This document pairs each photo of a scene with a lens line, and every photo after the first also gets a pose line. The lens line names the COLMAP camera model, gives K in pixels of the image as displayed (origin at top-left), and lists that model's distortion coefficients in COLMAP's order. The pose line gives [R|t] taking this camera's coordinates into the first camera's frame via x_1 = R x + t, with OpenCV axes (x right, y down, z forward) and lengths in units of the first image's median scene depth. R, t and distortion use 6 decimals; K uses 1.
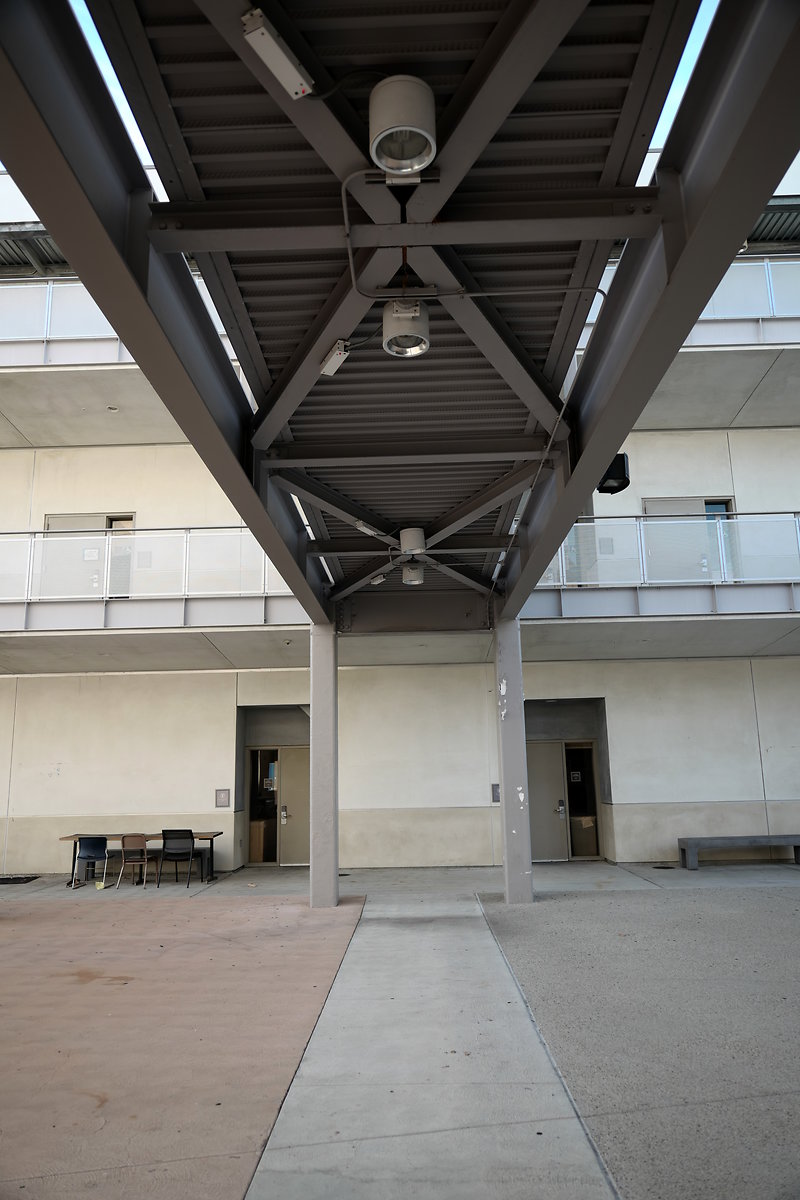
lens RADIAL K [[825.4, 0, 400.0], [0, 825.4, 600.0], [0, 0, 1]] dist [-0.008380, -0.002847]
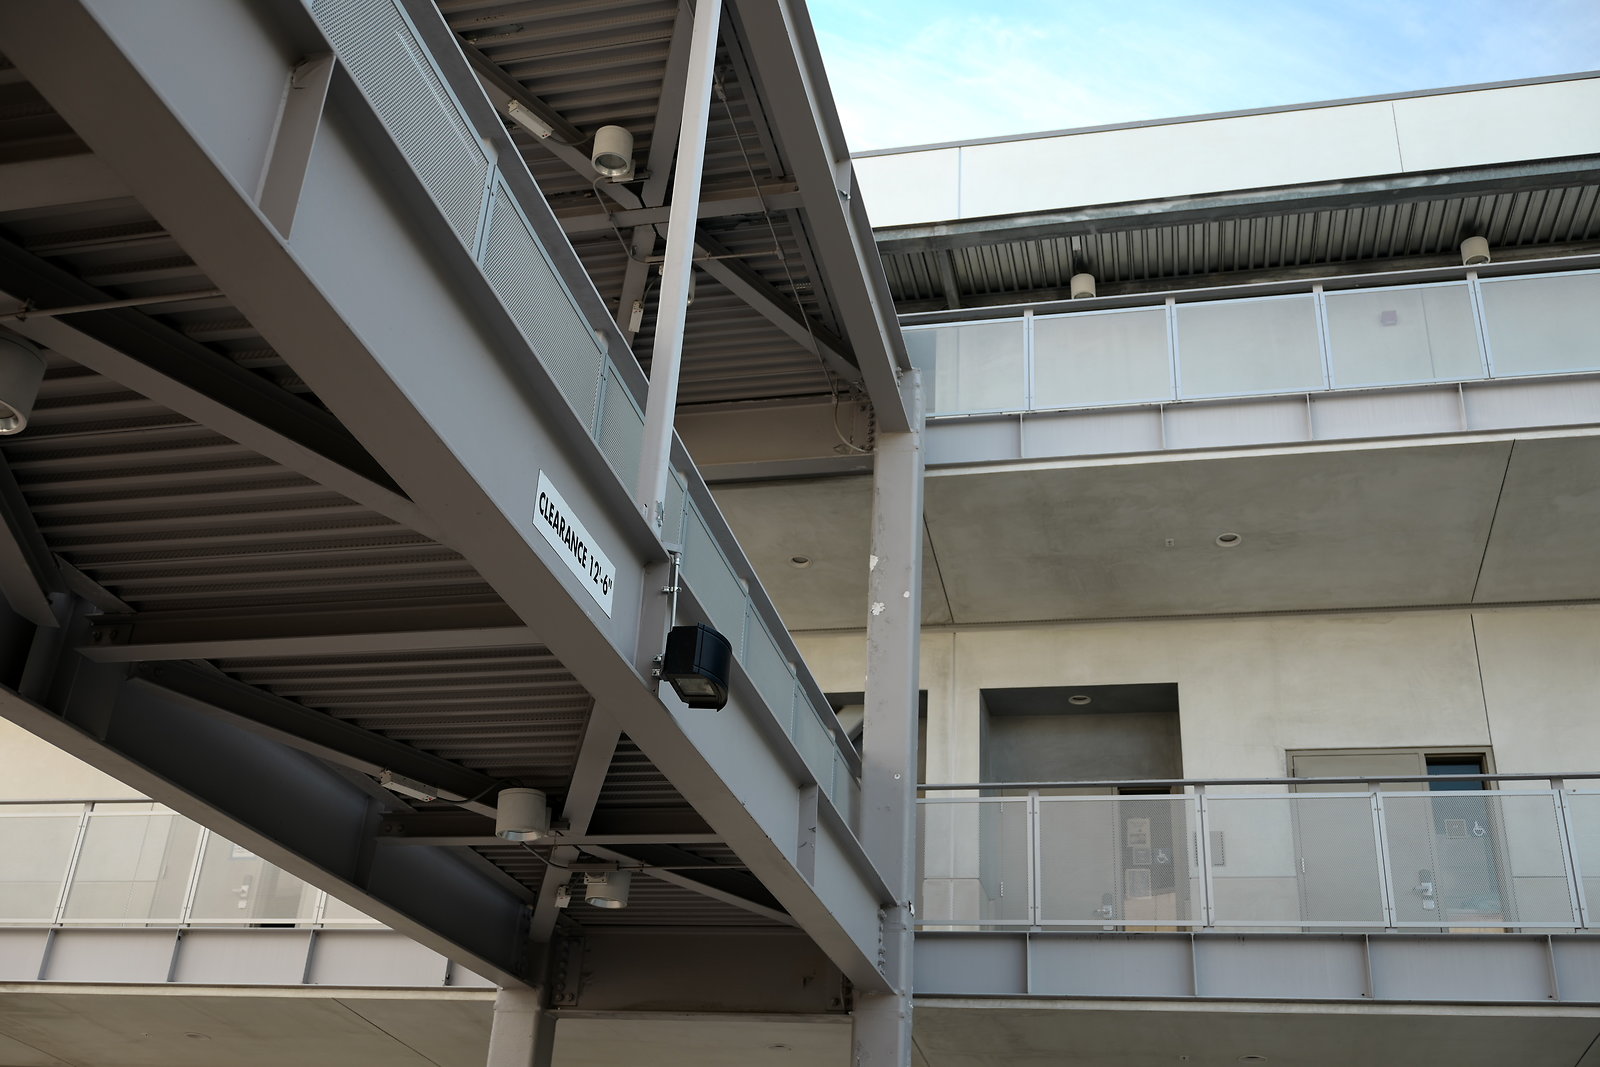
lens RADIAL K [[1547.9, 0, 800.0], [0, 1547.9, 533.5], [0, 0, 1]] dist [-0.003257, -0.005174]
pose [[0.976719, -0.024648, -0.213104, 0.261176], [-0.033620, 0.963516, -0.265532, 0.005637], [0.211874, 0.266515, 0.940255, 0.068184]]
